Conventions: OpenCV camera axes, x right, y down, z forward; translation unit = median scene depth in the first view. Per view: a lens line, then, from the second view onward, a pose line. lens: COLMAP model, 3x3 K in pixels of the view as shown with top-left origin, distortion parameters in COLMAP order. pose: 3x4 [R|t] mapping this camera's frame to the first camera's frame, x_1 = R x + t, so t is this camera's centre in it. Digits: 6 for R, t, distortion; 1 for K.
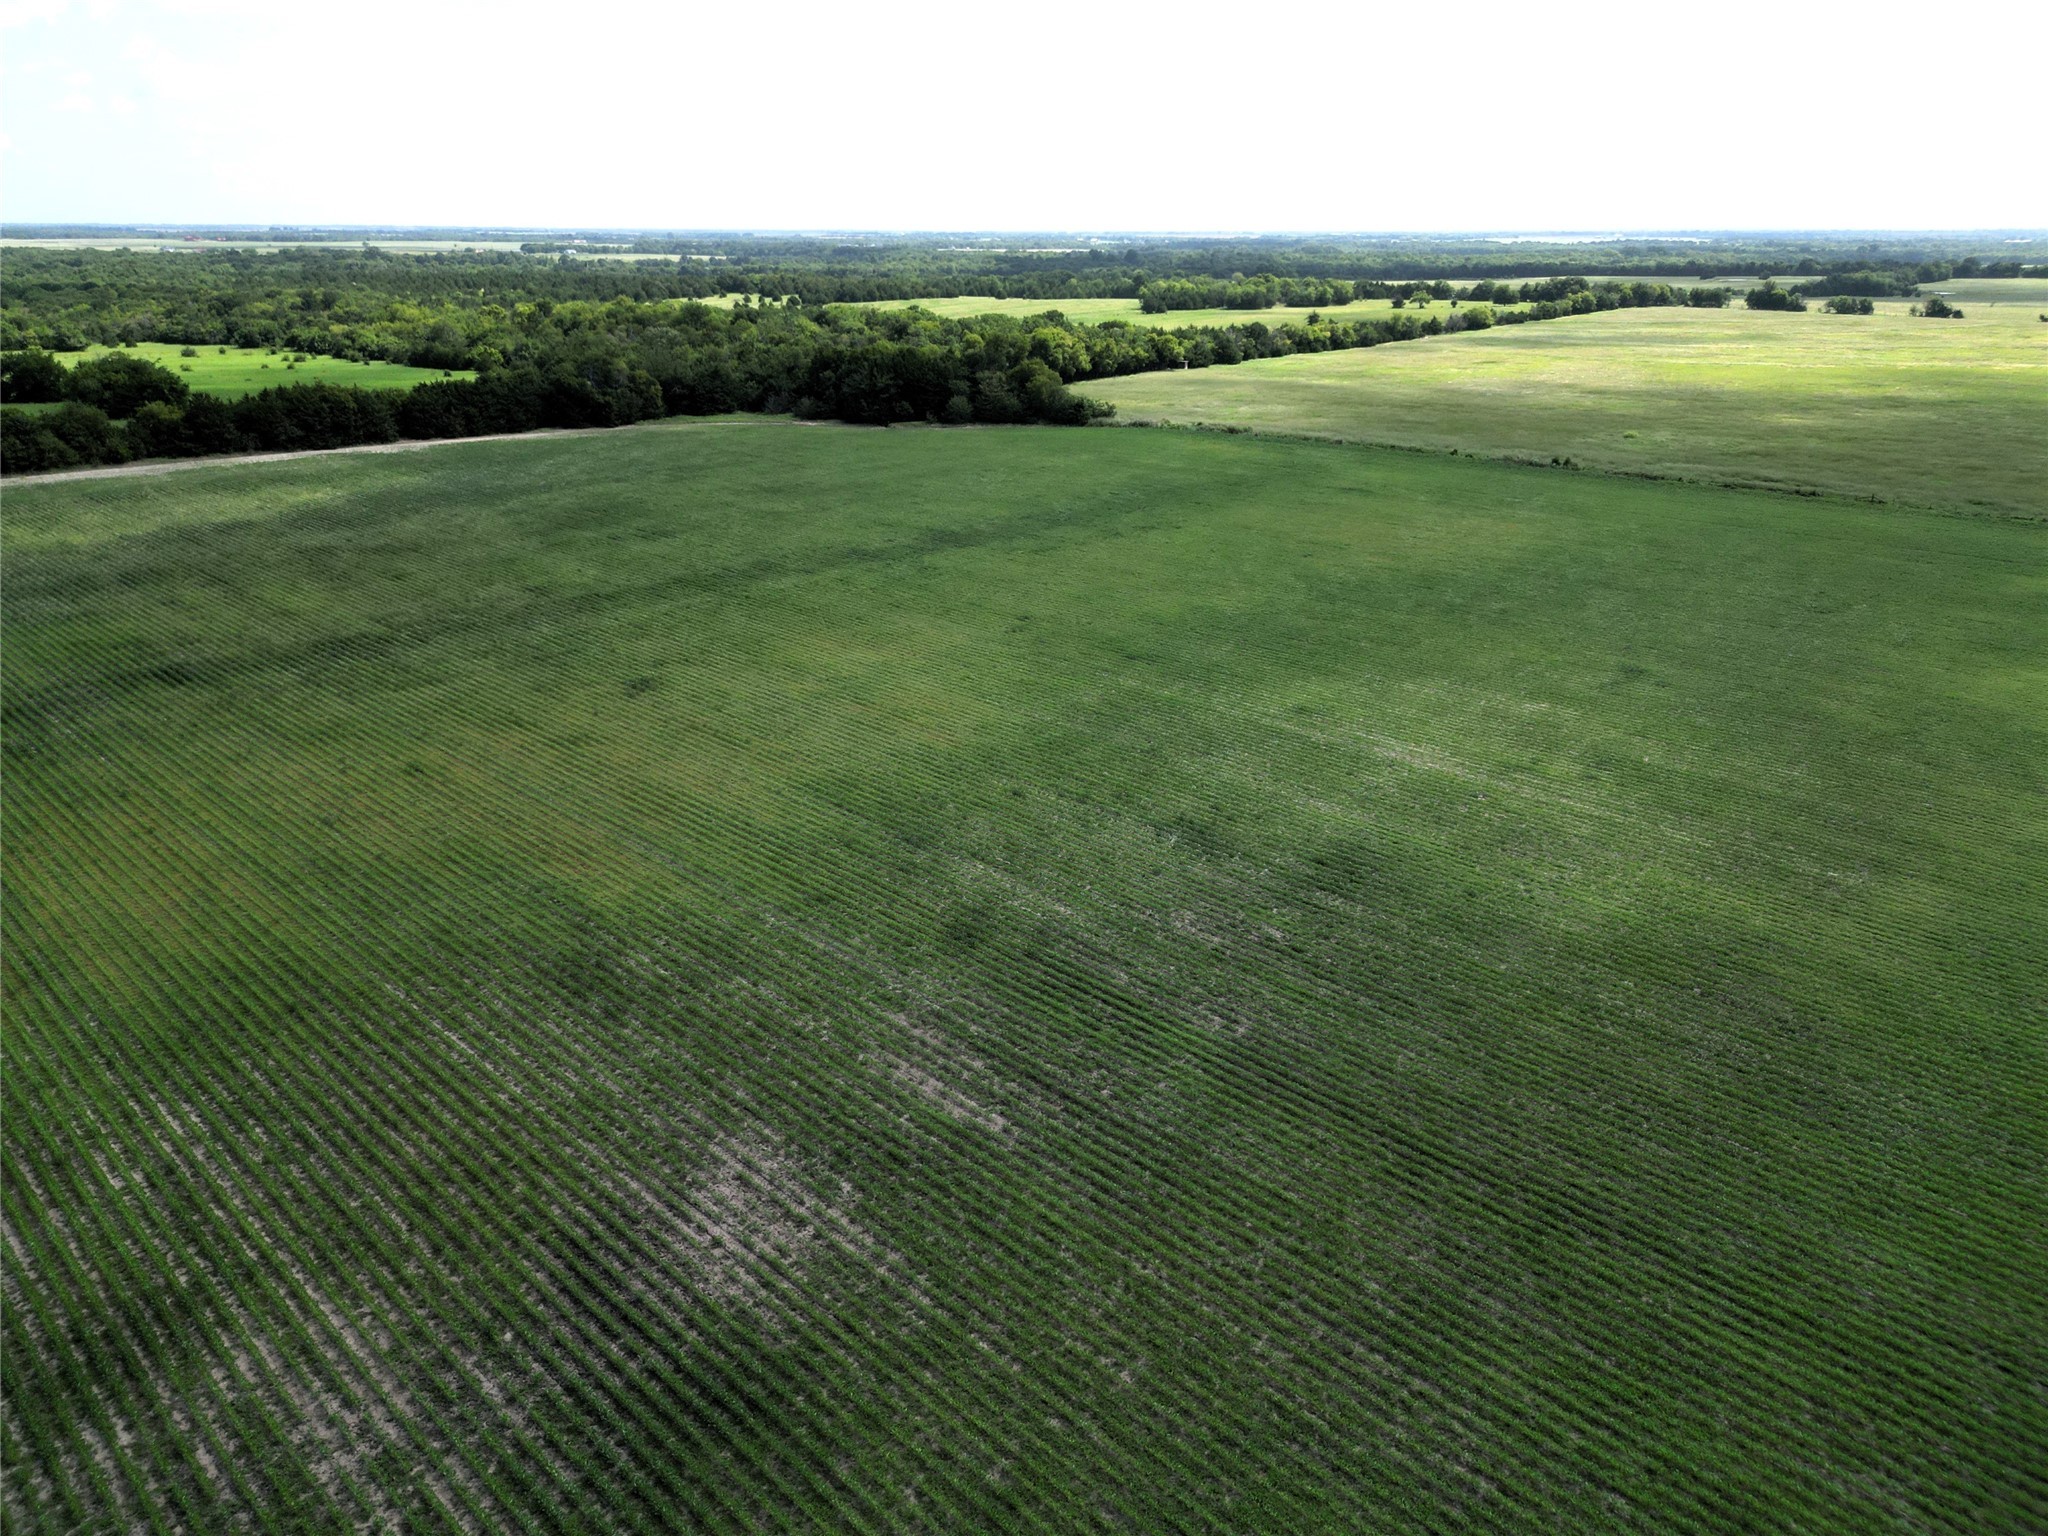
lens RADIAL K [[1416.5, 0, 1021.6], [0, 1416.5, 817.3], [0, 0, 1]] dist [0.054756, -0.043835]
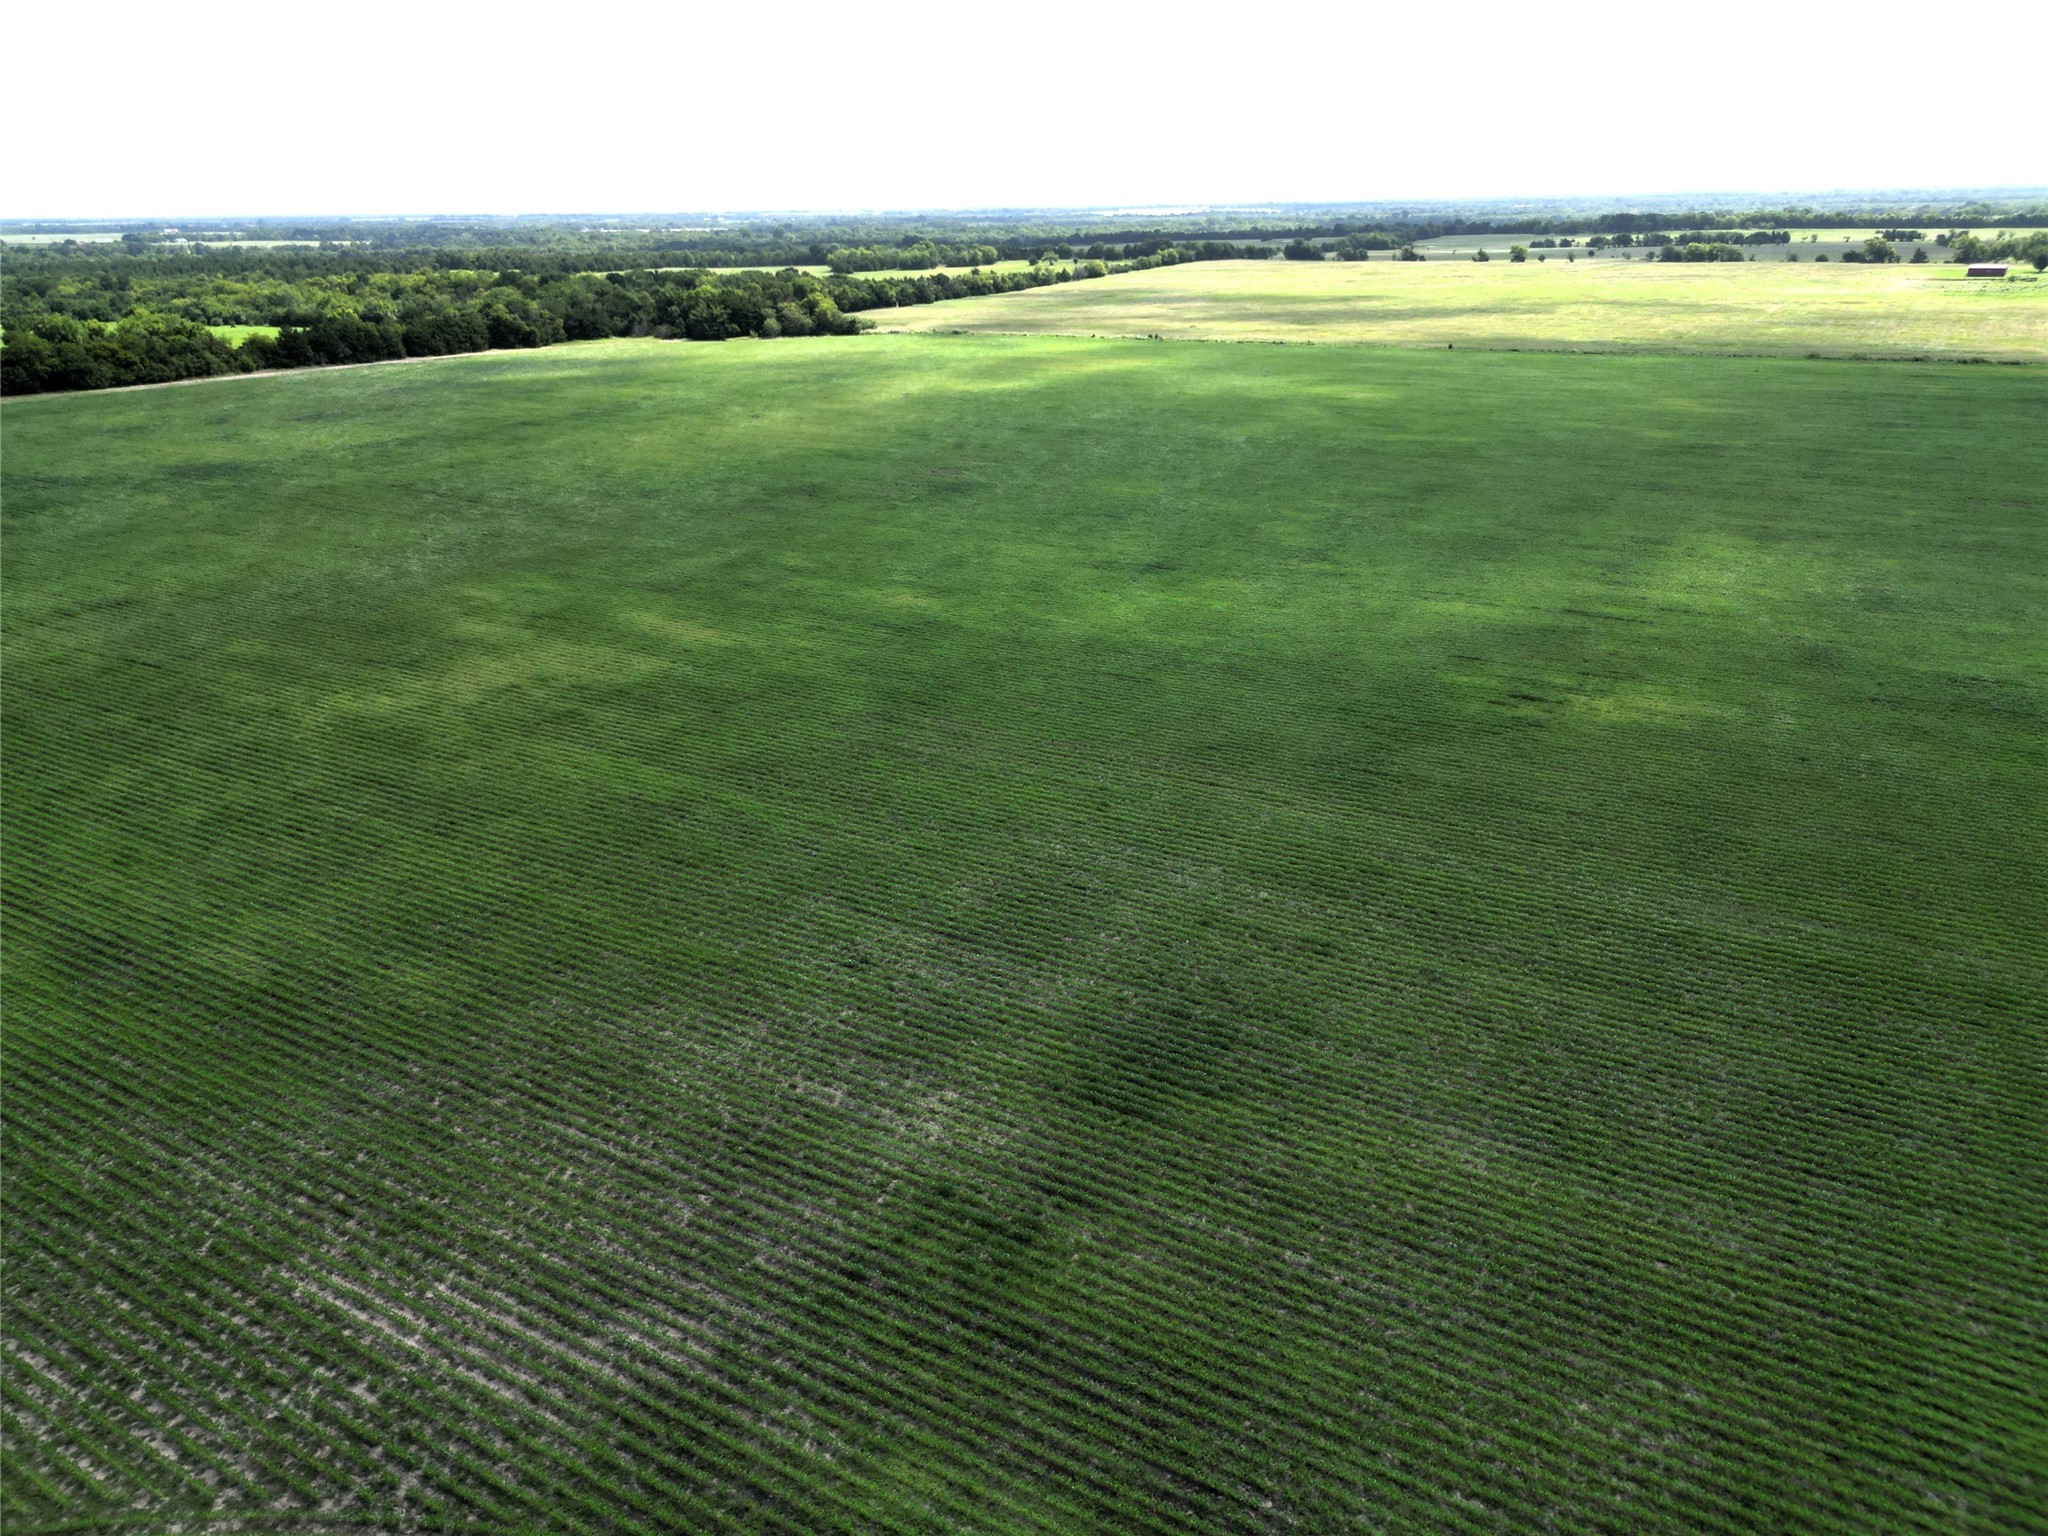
lens RADIAL K [[1448.1, 0, 1023.5], [0, 1448.1, 765.2], [0, 0, 1]] dist [0.062728, -0.051552]
pose [[0.968899, -0.106725, 0.223259, -0.176495], [0.112442, 0.993573, -0.013014, 0.215798], [-0.220435, 0.037713, 0.974672, -0.524045]]
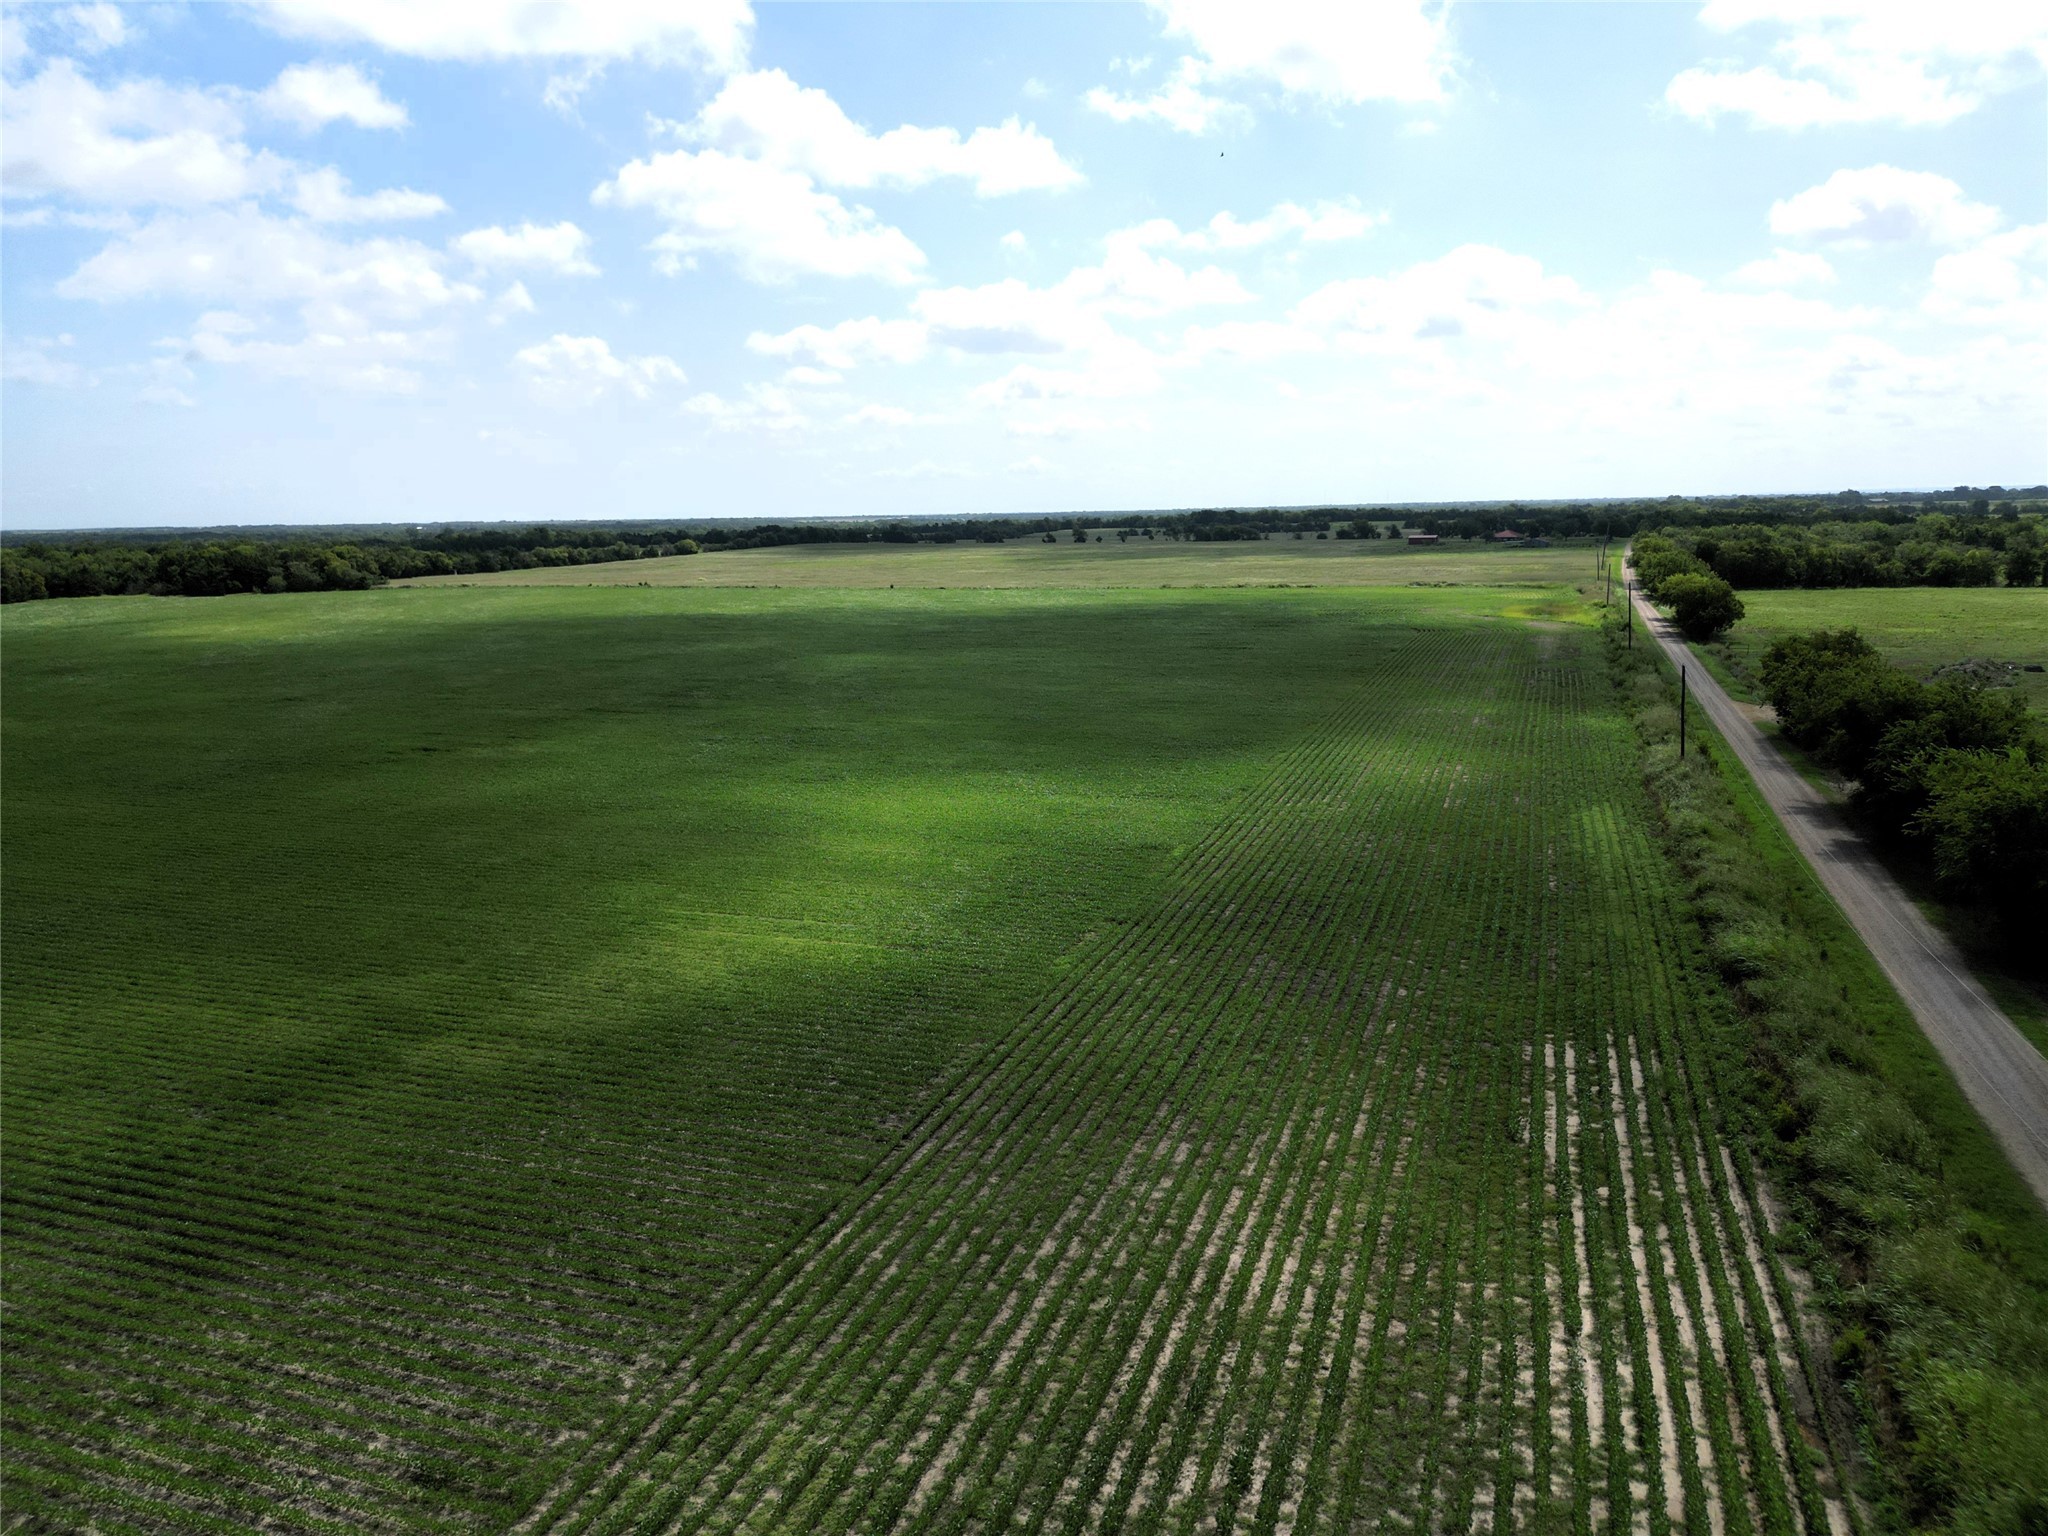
lens RADIAL K [[1439.7, 0, 1022.3], [0, 1439.7, 798.2], [0, 0, 1]] dist [0.065972, -0.060511]
pose [[0.908935, -0.101853, 0.404305, 0.026355], [0.180178, 0.970436, -0.160593, 0.330596], [-0.375995, 0.218815, 0.900415, -0.660216]]
